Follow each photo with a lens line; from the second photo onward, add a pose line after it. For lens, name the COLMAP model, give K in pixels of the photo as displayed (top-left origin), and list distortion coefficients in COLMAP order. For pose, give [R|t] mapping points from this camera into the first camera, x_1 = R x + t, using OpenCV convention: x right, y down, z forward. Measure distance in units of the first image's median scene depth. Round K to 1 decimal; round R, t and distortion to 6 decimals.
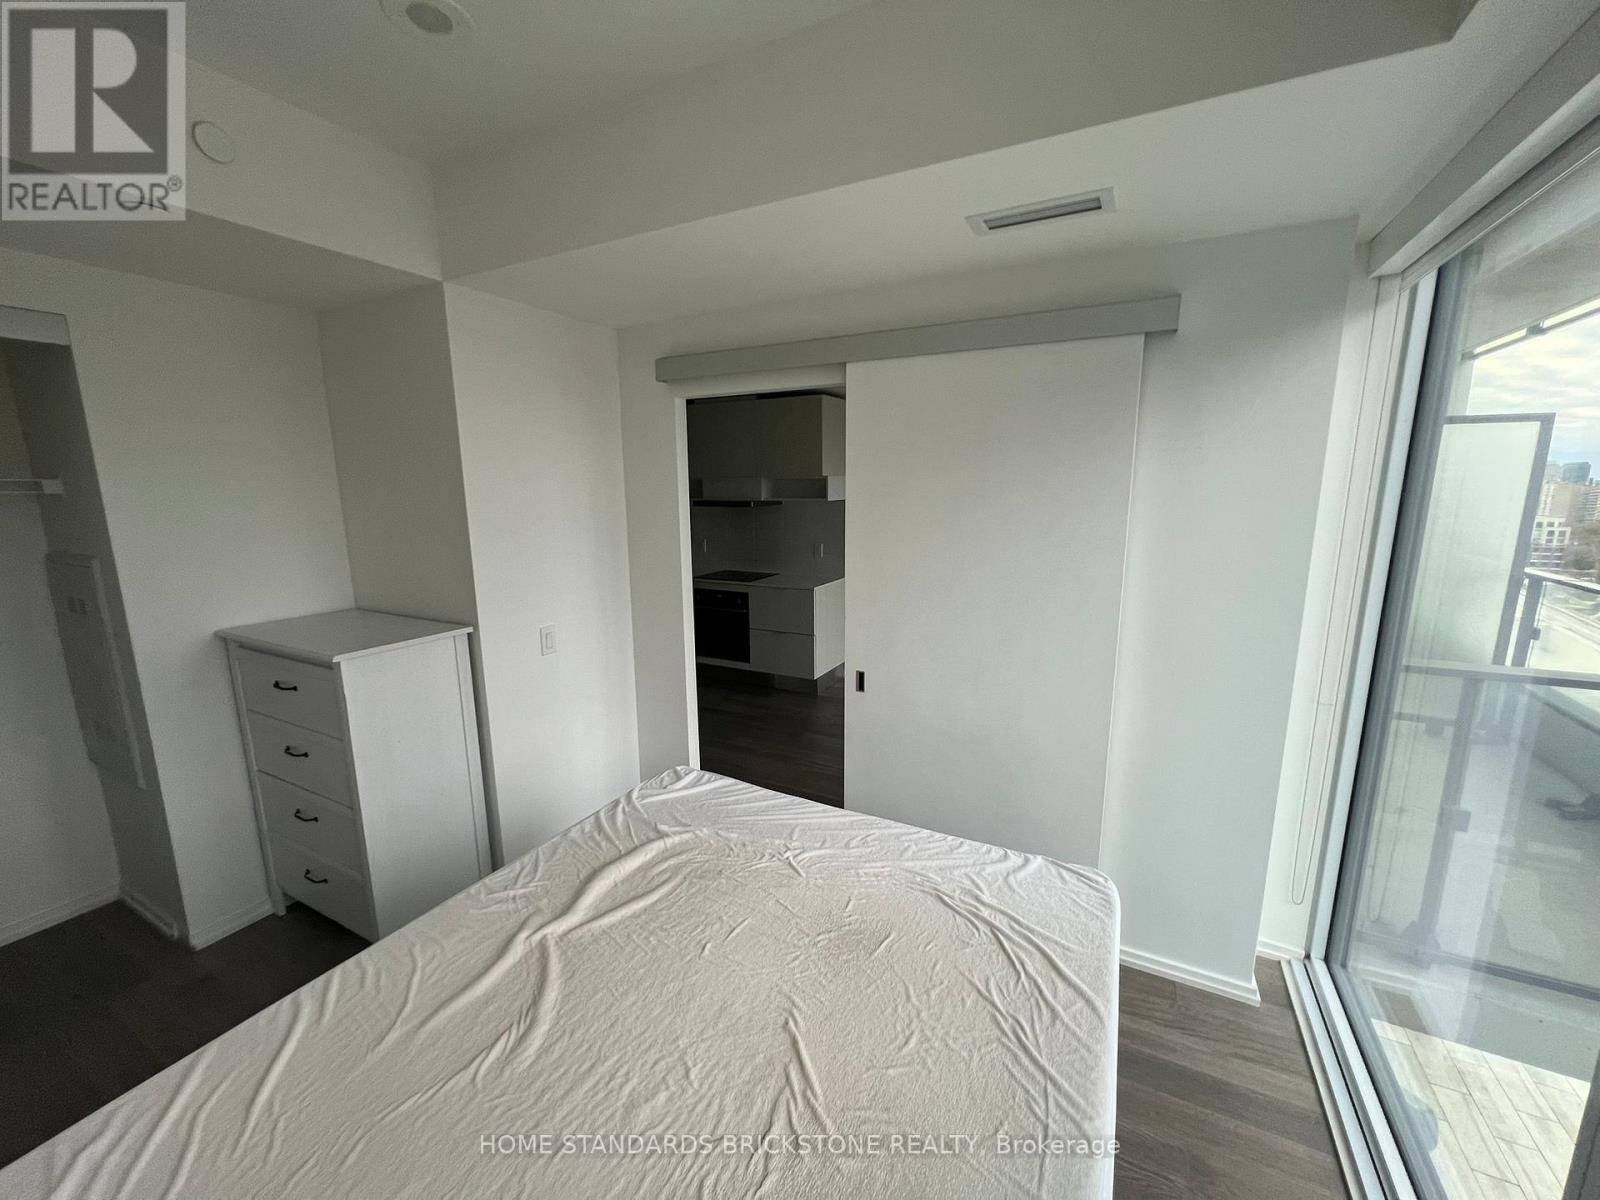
lens RADIAL K [[643.2, 0, 803.1], [0, 643.2, 600.7], [0, 0, 1]] dist [-0.001128, 0.001080]
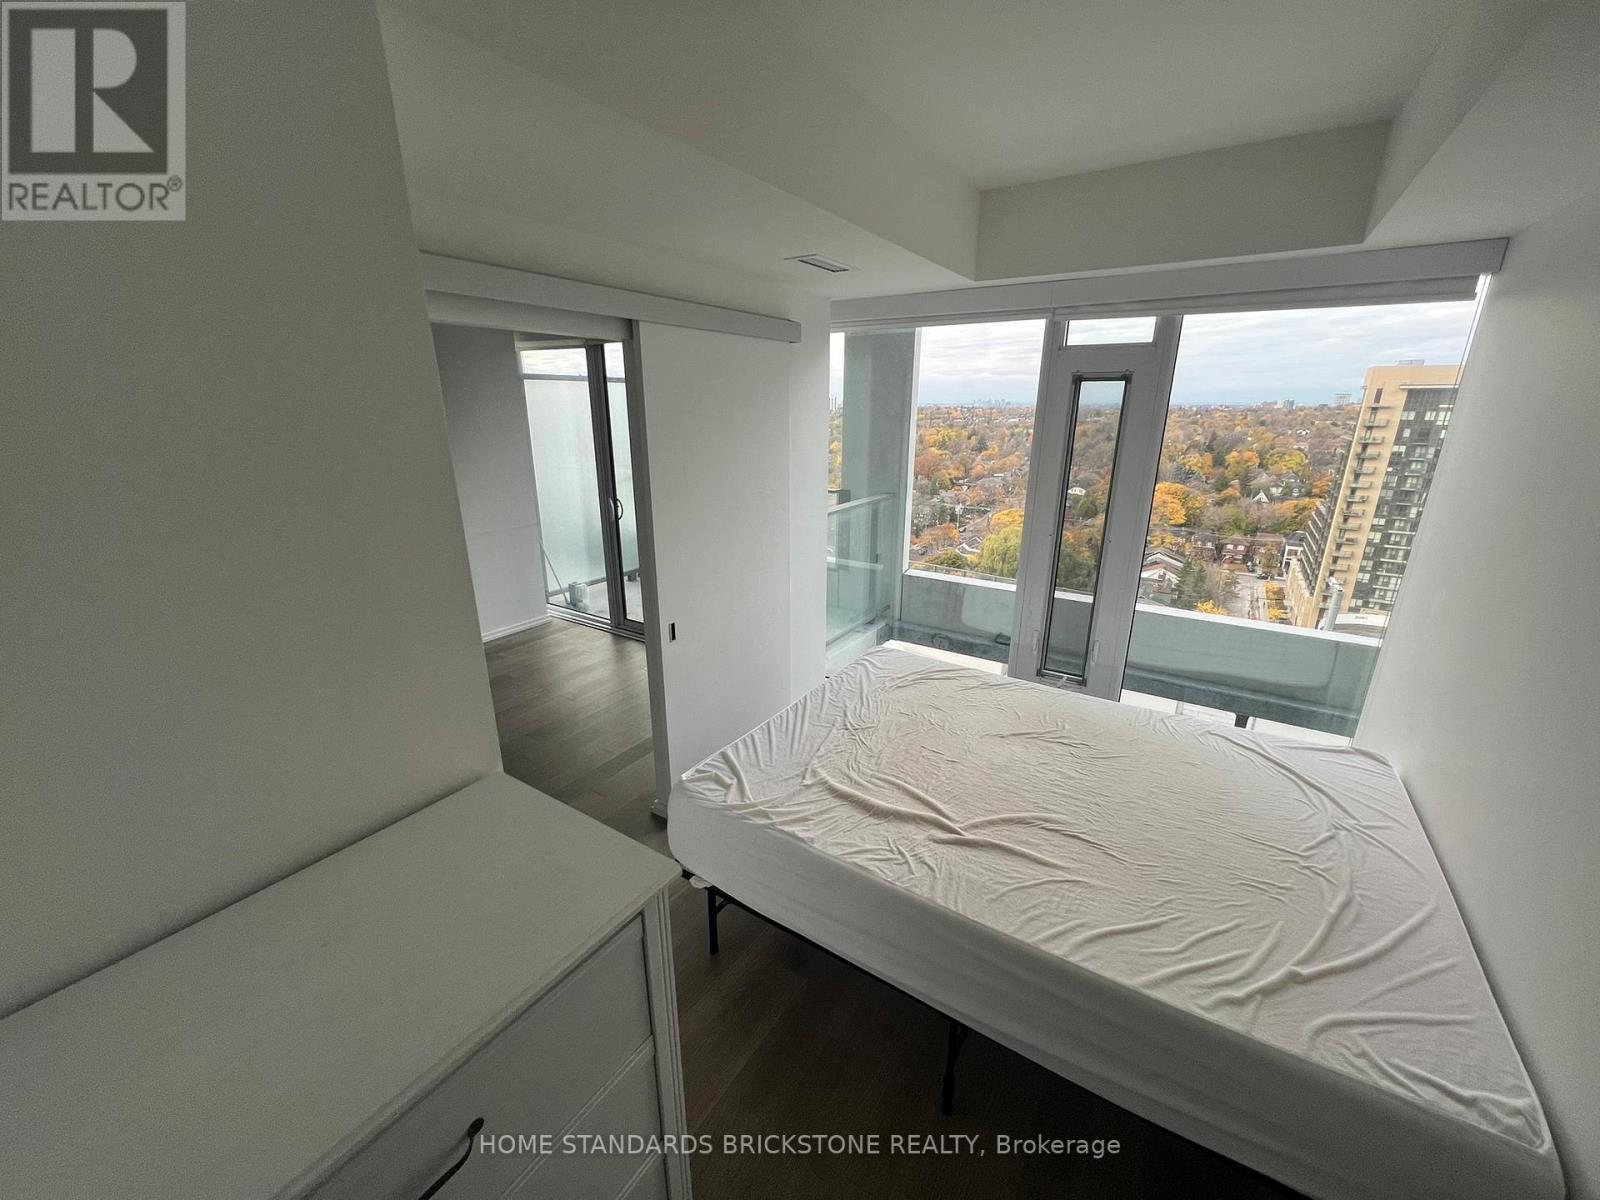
lens RADIAL K [[629.1, 0, 796.0], [0, 629.1, 603.6], [0, 0, 1]] dist [0.001641, 0.000624]
pose [[0.103907, -0.298733, 0.948663, -1.151885], [0.173573, 0.944635, 0.278453, -0.233301], [-0.979324, 0.135729, 0.150006, 0.827438]]
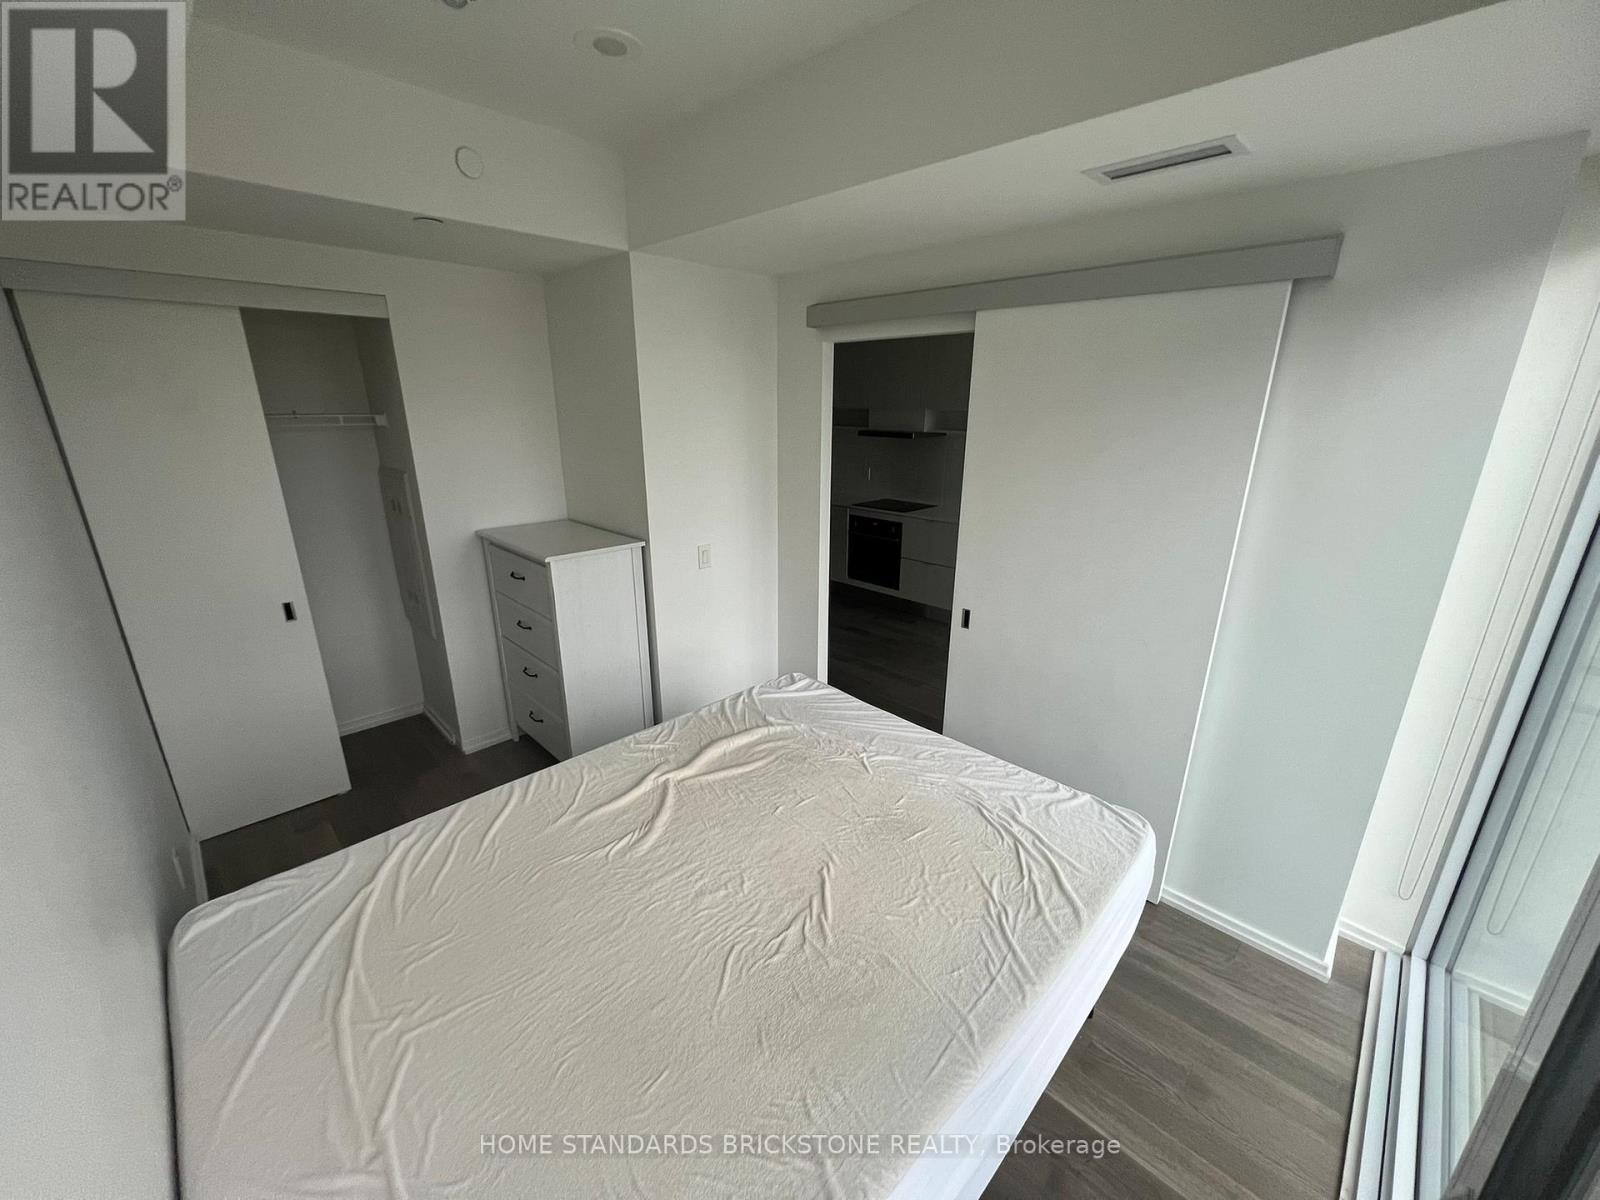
lens RADIAL K [[643.2, 0, 799.3], [0, 643.2, 600.8], [0, 0, 1]] dist [-0.001128, 0.001080]
pose [[0.955065, 0.099430, -0.279221, 0.157560], [-0.064806, 0.989312, 0.130625, -0.034381], [0.289224, -0.106660, 0.951301, -0.130377]]
